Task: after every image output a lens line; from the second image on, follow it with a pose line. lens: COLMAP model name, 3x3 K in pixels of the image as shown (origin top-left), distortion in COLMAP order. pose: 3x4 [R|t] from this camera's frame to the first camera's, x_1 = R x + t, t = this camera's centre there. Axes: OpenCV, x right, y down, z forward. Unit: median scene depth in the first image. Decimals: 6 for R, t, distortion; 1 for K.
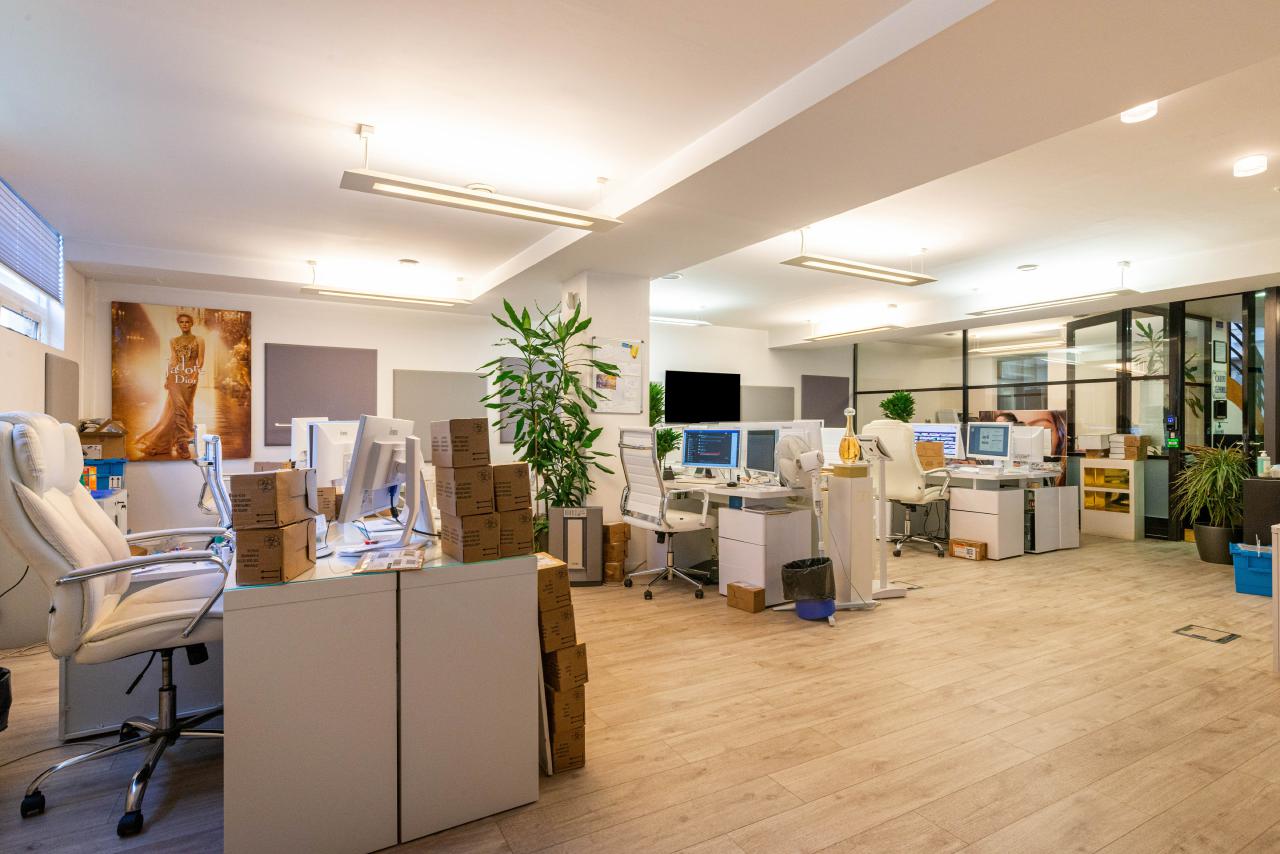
lens RADIAL K [[632.0, 0, 640.8], [0, 632.0, 427.1], [0, 0, 1]] dist [0.006461, 0.001216]
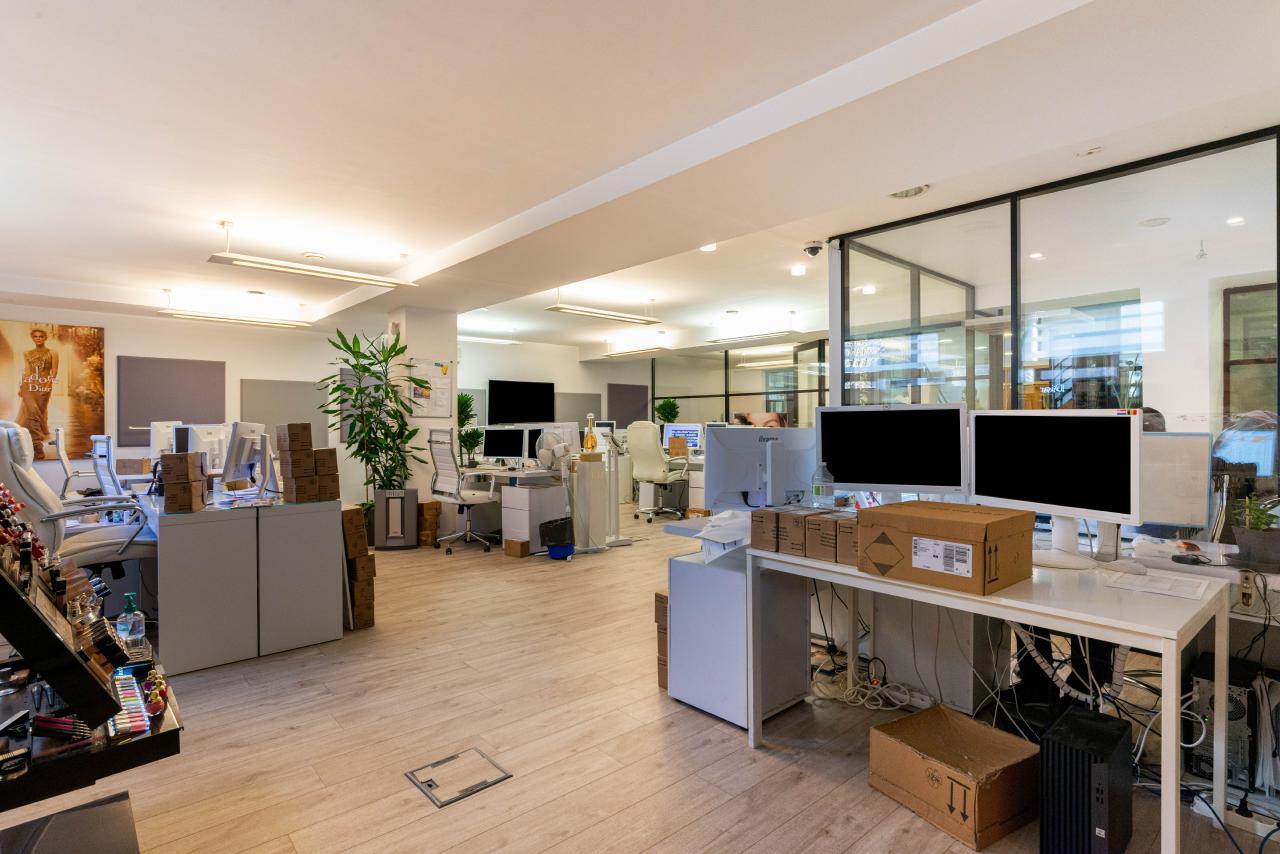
lens RADIAL K [[632.0, 0, 611.0], [0, 632.0, 424.7], [0, 0, 1]] dist [0.006461, 0.001216]
pose [[0.986166, -0.006076, 0.165648, 0.114383], [0.006908, 0.999966, -0.004447, 0.001772], [-0.165615, 0.005530, 0.986175, -0.346462]]
